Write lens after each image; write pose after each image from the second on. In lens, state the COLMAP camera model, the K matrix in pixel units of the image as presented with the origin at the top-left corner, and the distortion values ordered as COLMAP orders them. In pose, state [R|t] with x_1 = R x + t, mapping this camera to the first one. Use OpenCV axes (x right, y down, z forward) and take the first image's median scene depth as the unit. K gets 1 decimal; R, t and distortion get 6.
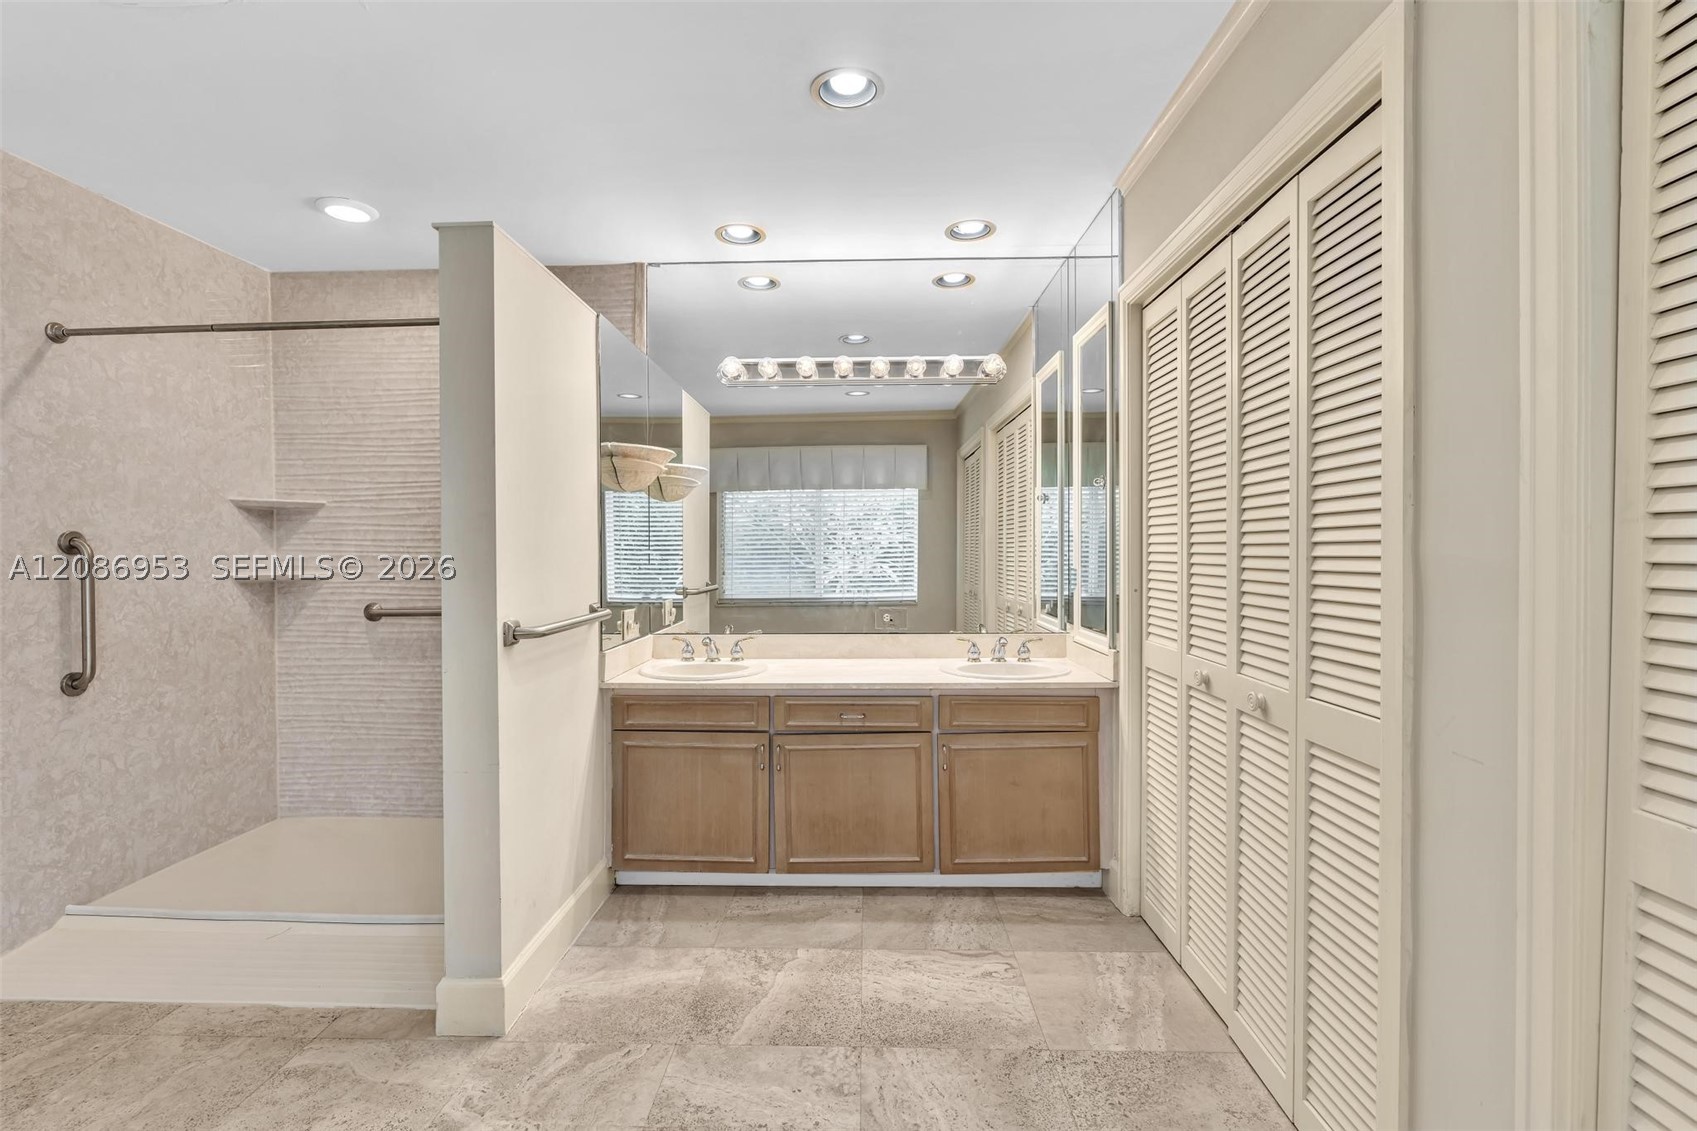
lens RADIAL K [[763.8, 0, 840.7], [0, 763.8, 561.0], [0, 0, 1]] dist [-0.001788, 0.000550]
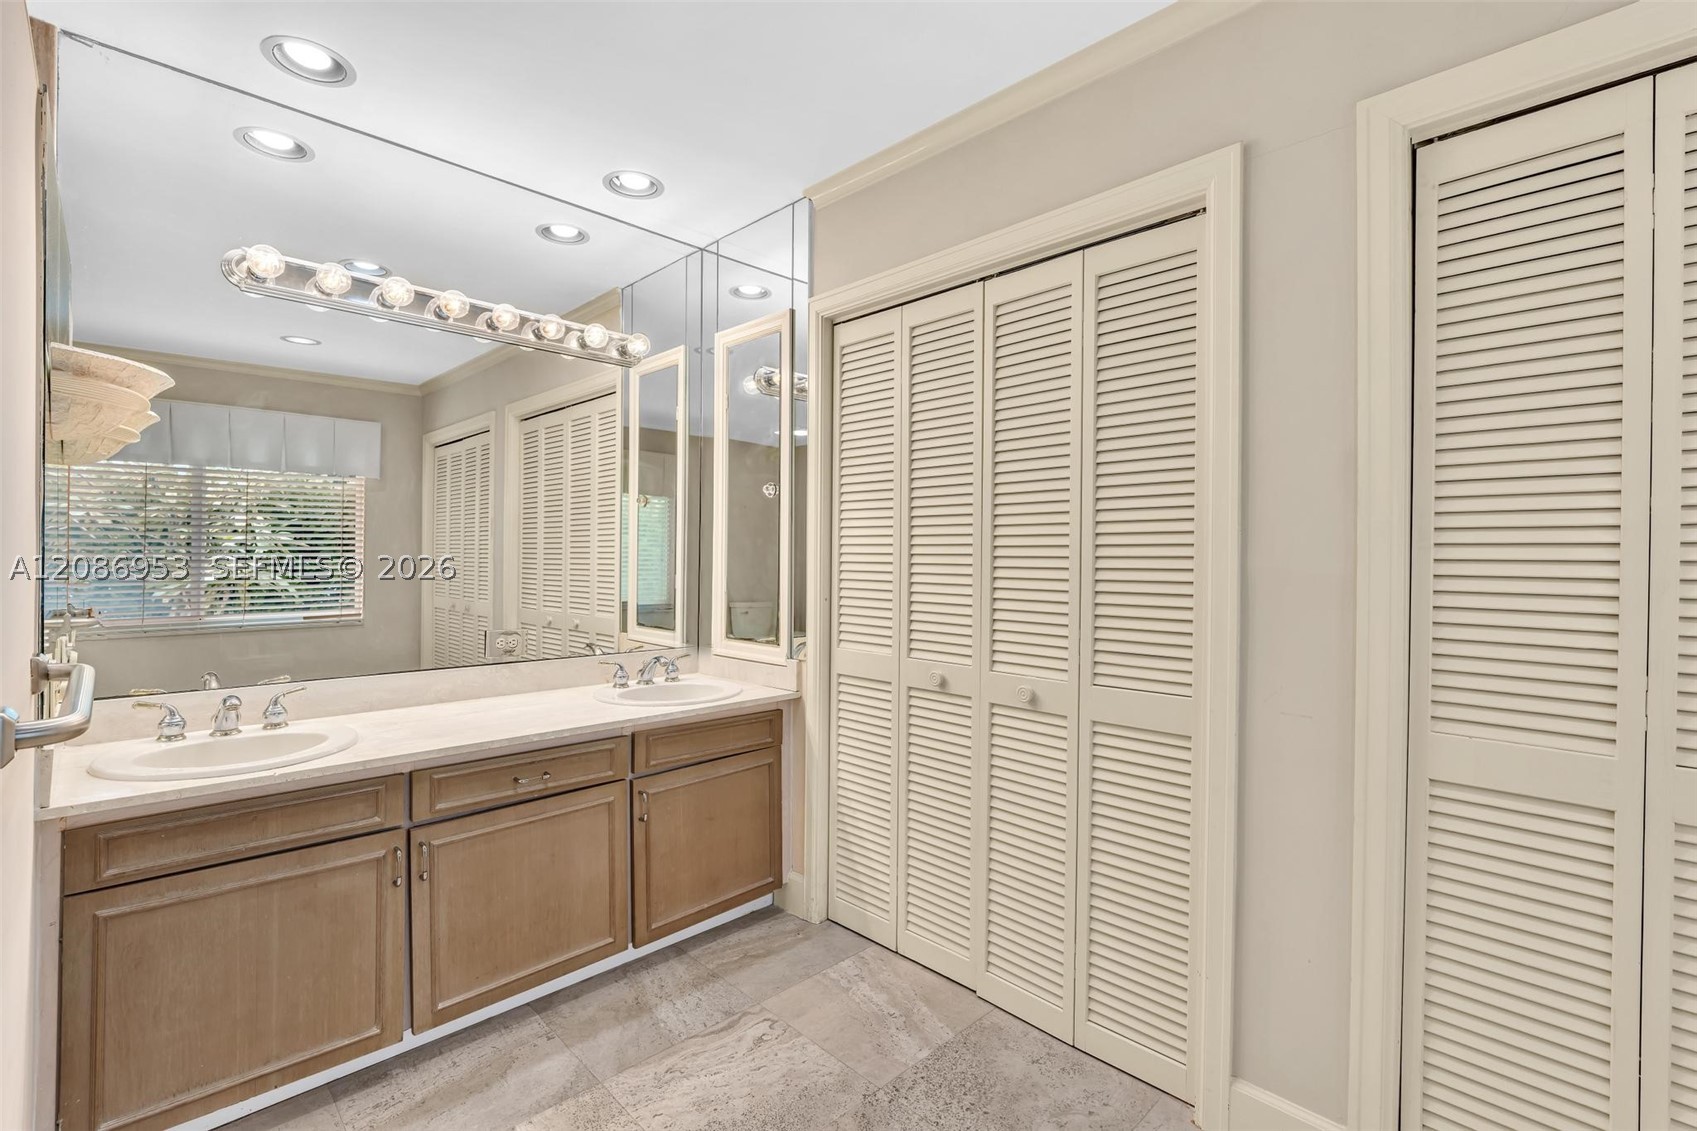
lens RADIAL K [[763.8, 0, 840.7], [0, 763.8, 561.0], [0, 0, 1]] dist [-0.001788, 0.000550]
pose [[0.692644, 0.008412, 0.721230, -0.319117], [-0.002558, 0.999954, -0.009206, -0.002977], [-0.721275, 0.004531, 0.692634, 0.268466]]
